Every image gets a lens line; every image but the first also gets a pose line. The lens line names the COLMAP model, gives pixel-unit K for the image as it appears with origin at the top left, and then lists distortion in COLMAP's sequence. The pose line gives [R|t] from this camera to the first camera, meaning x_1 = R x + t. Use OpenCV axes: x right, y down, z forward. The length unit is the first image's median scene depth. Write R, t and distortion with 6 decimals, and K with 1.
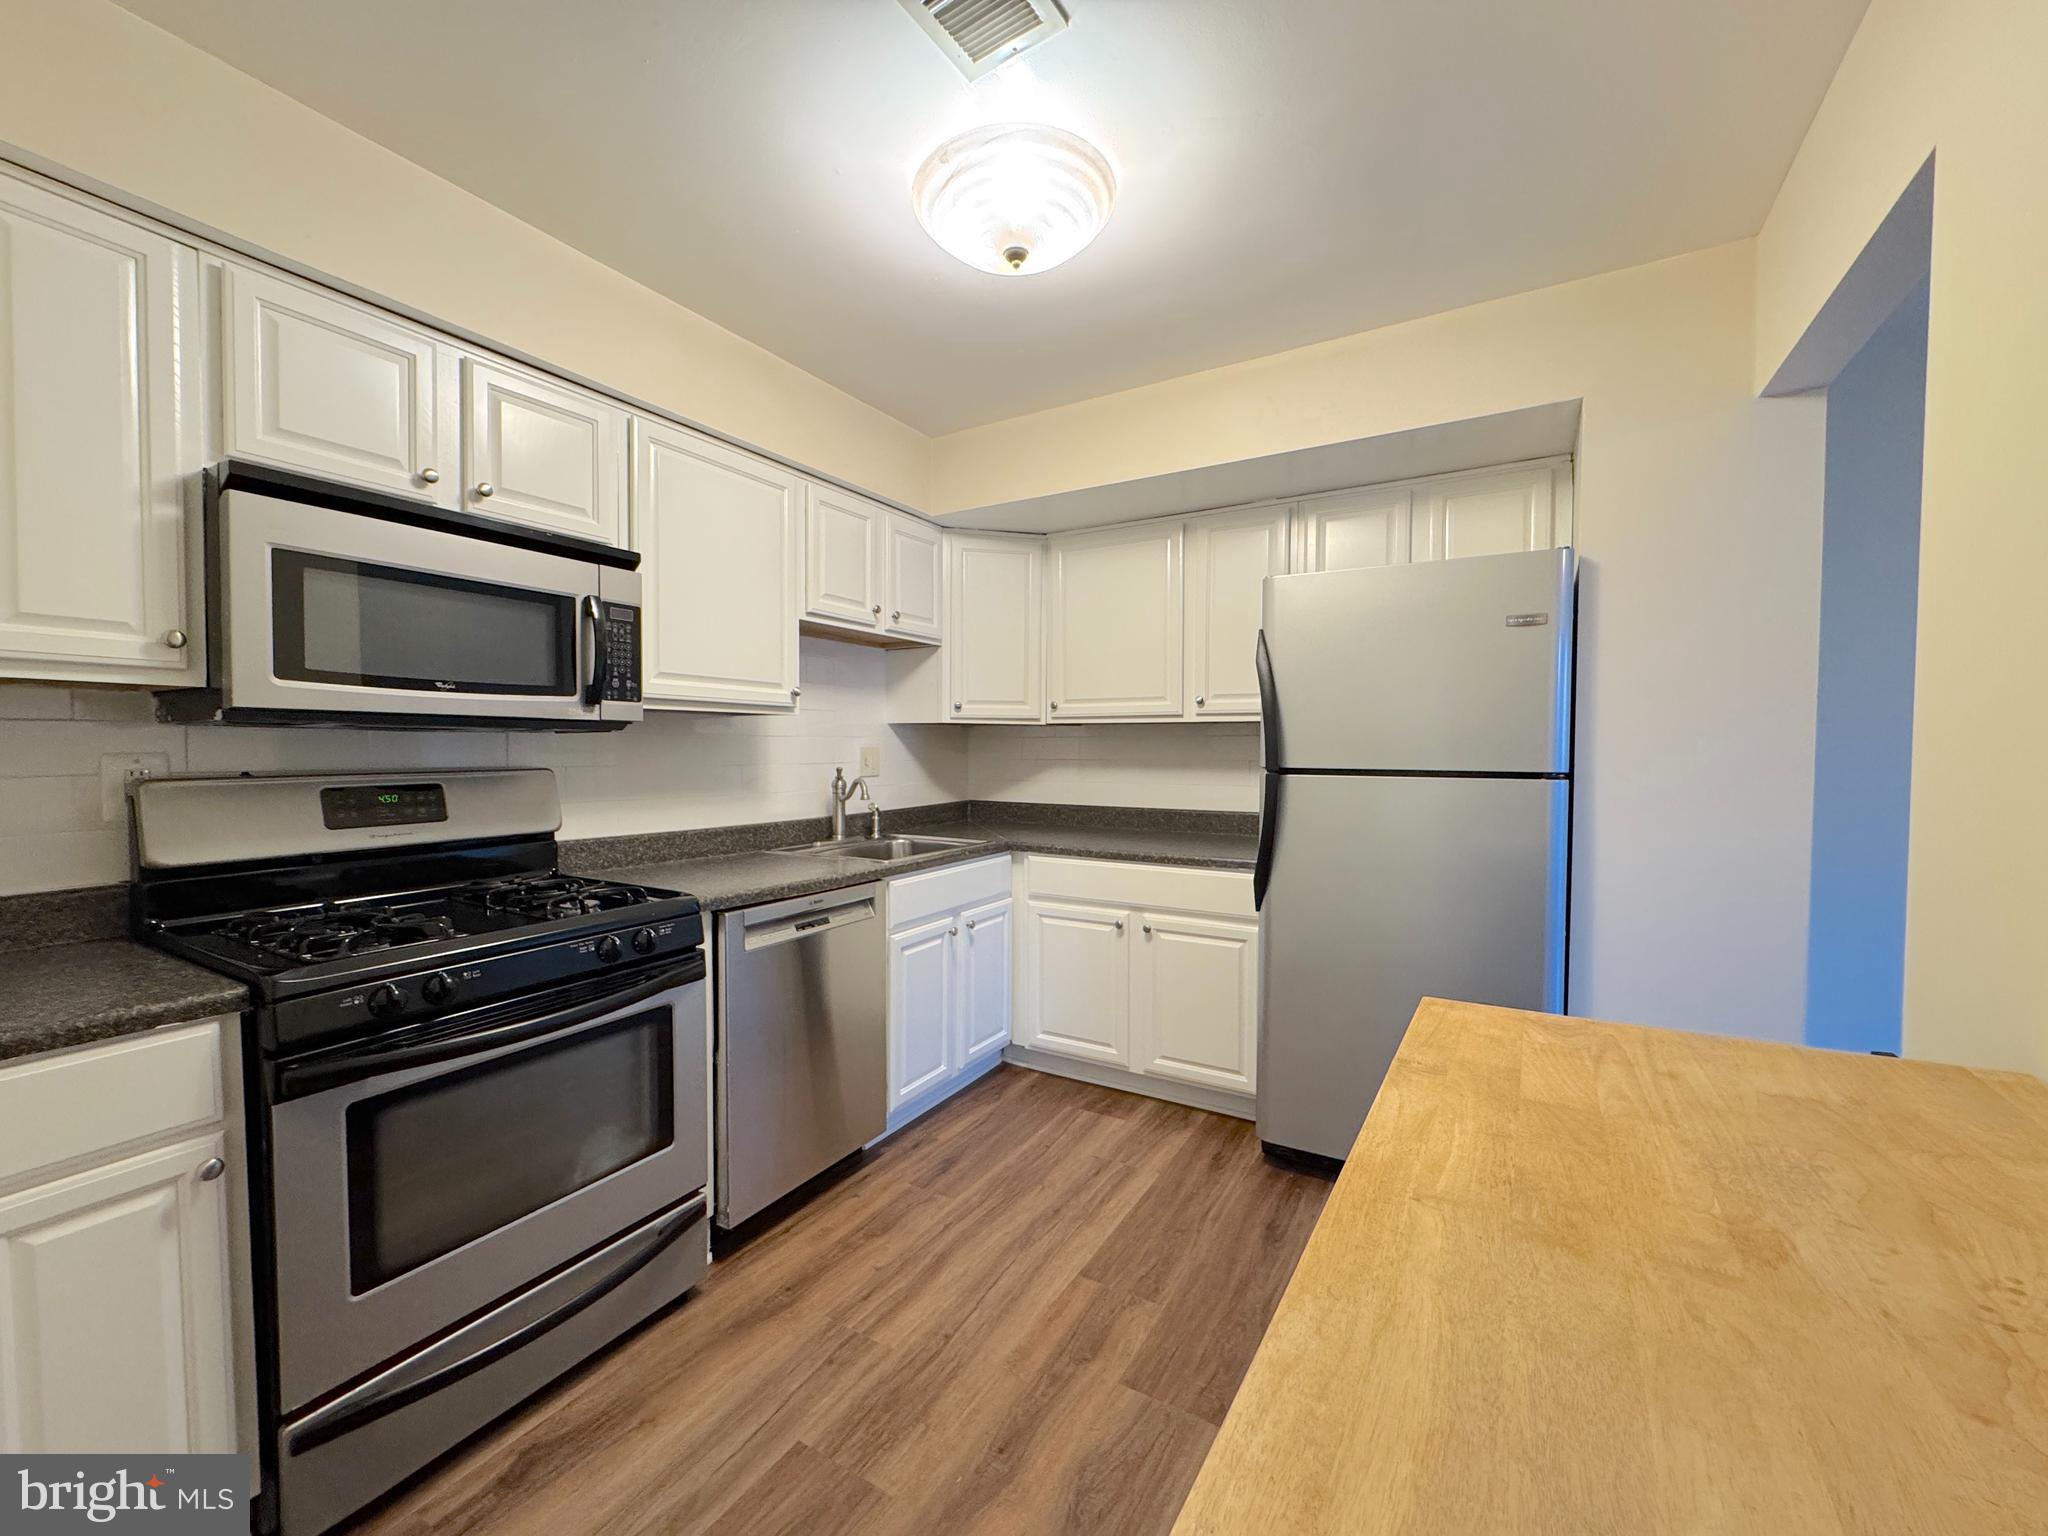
lens RADIAL K [[818.2, 0, 1024.6], [0, 818.2, 770.5], [0, 0, 1]] dist [-0.001760, 0.000158]
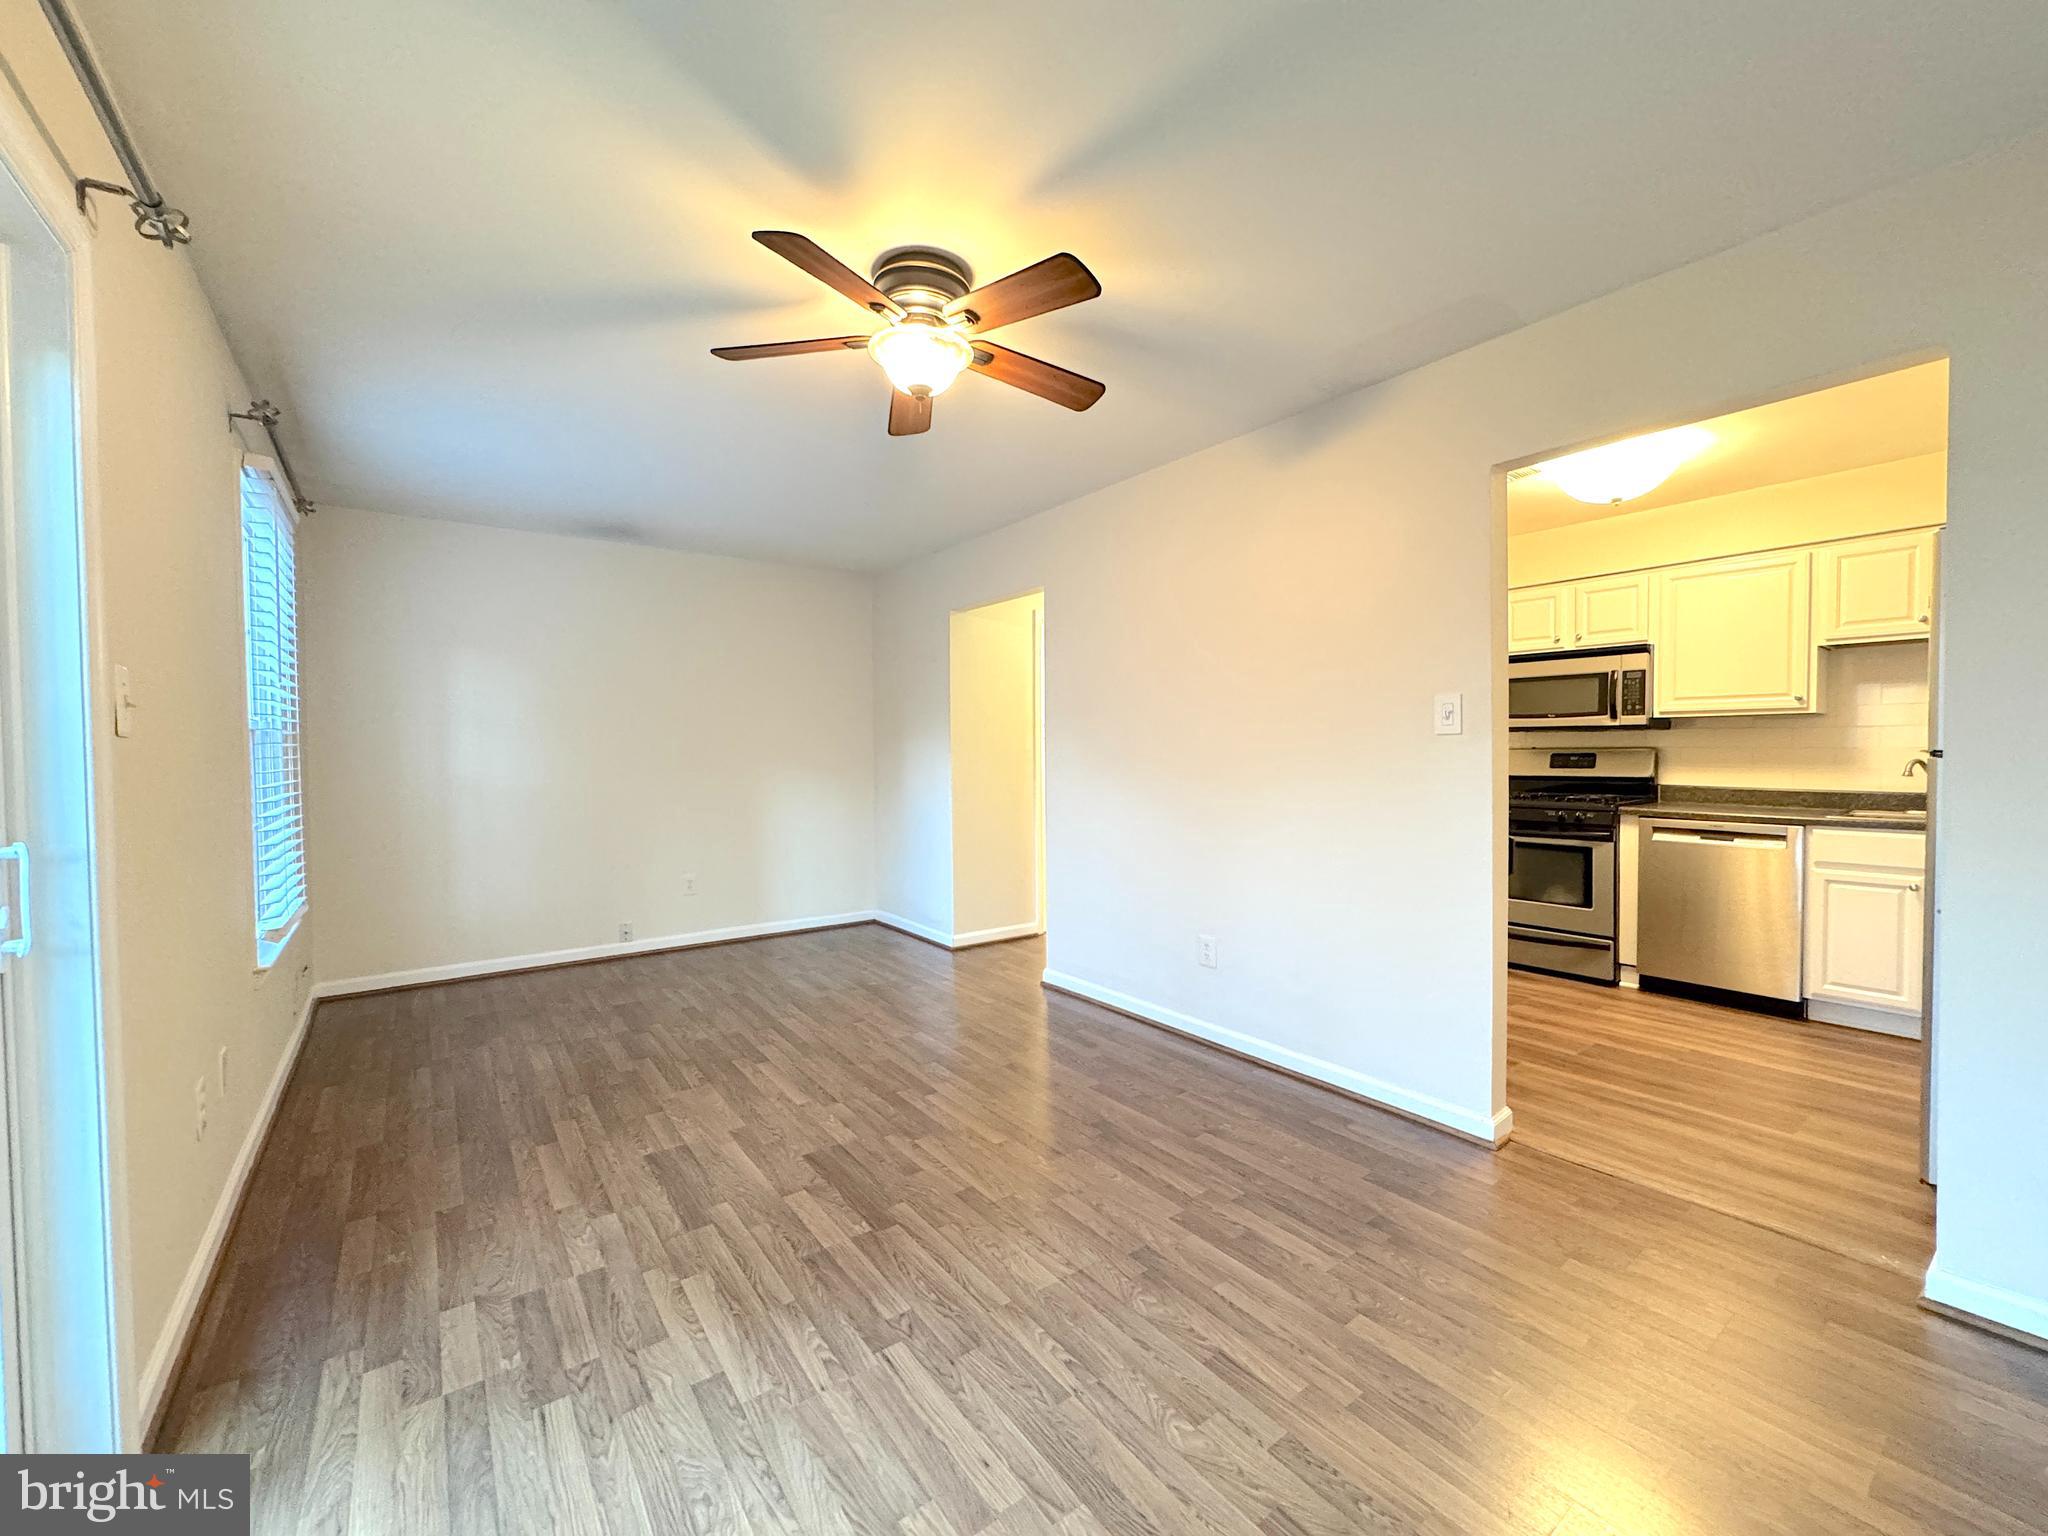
lens RADIAL K [[818.2, 0, 1024.6], [0, 818.2, 770.5], [0, 0, 1]] dist [-0.001760, 0.000158]
pose [[-0.388882, 0.023457, -0.920989, 1.954003], [-0.021517, 0.999172, 0.034533, 0.017732], [0.921036, 0.033247, -0.388056, 0.343466]]
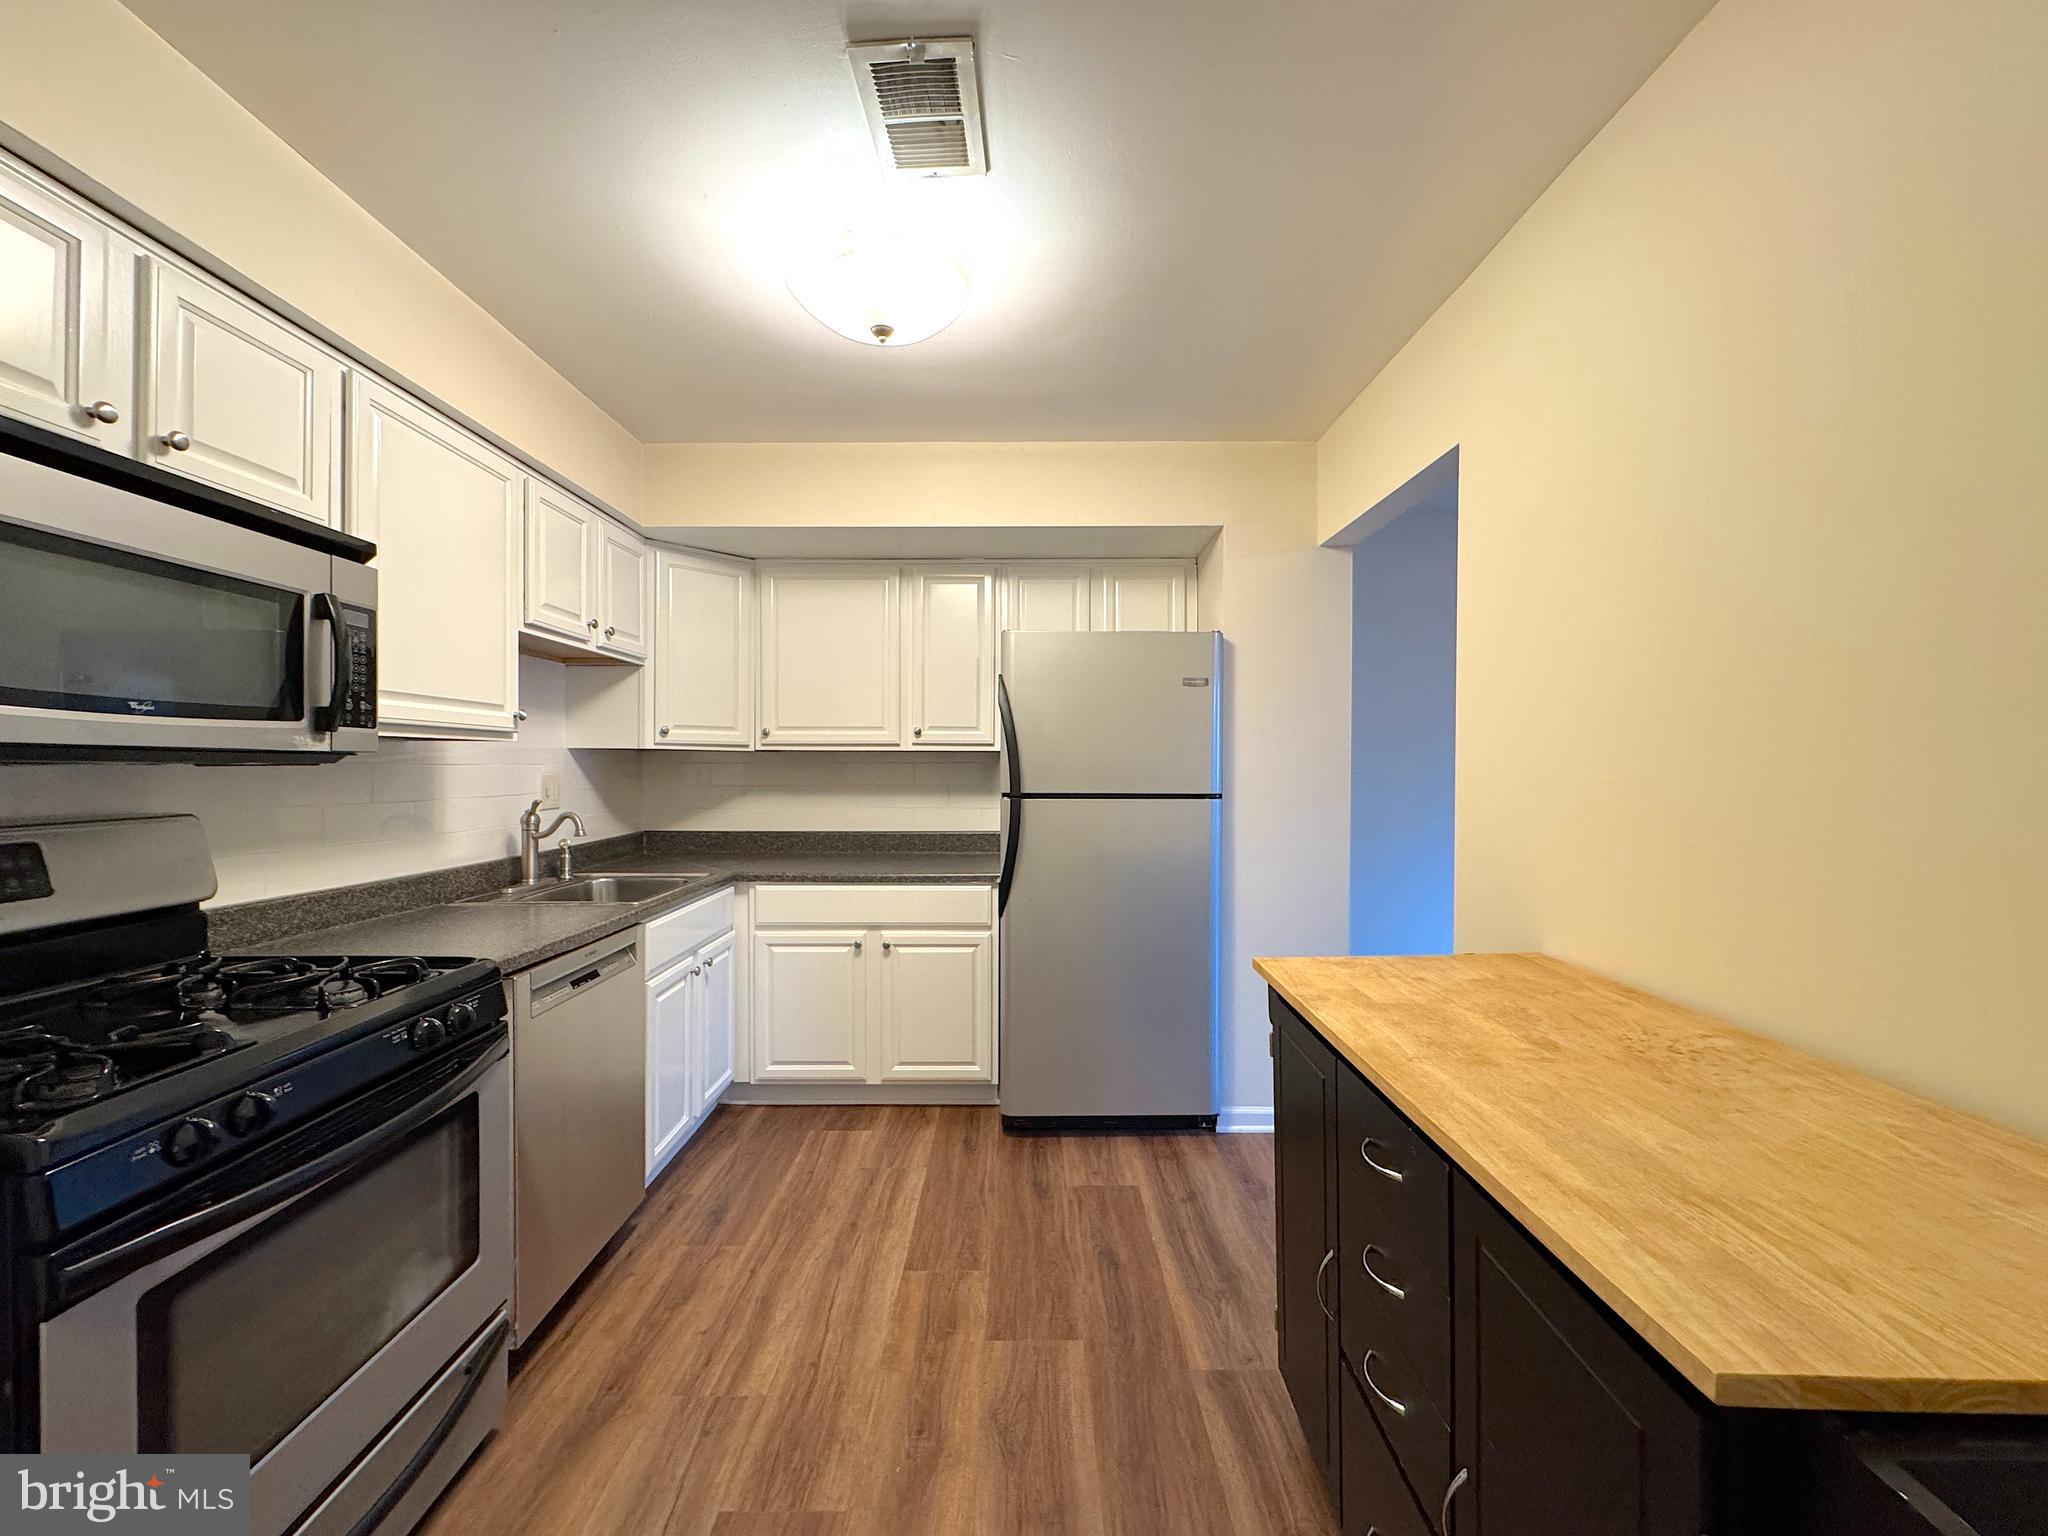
lens RADIAL K [[818.2, 0, 1024.6], [0, 818.2, 770.5], [0, 0, 1]] dist [-0.001760, 0.000158]
pose [[0.857144, -0.005236, 0.515050, -0.320390], [0.016246, 0.999726, -0.016872, -0.017409], [-0.514820, 0.022830, 0.856994, -0.015136]]
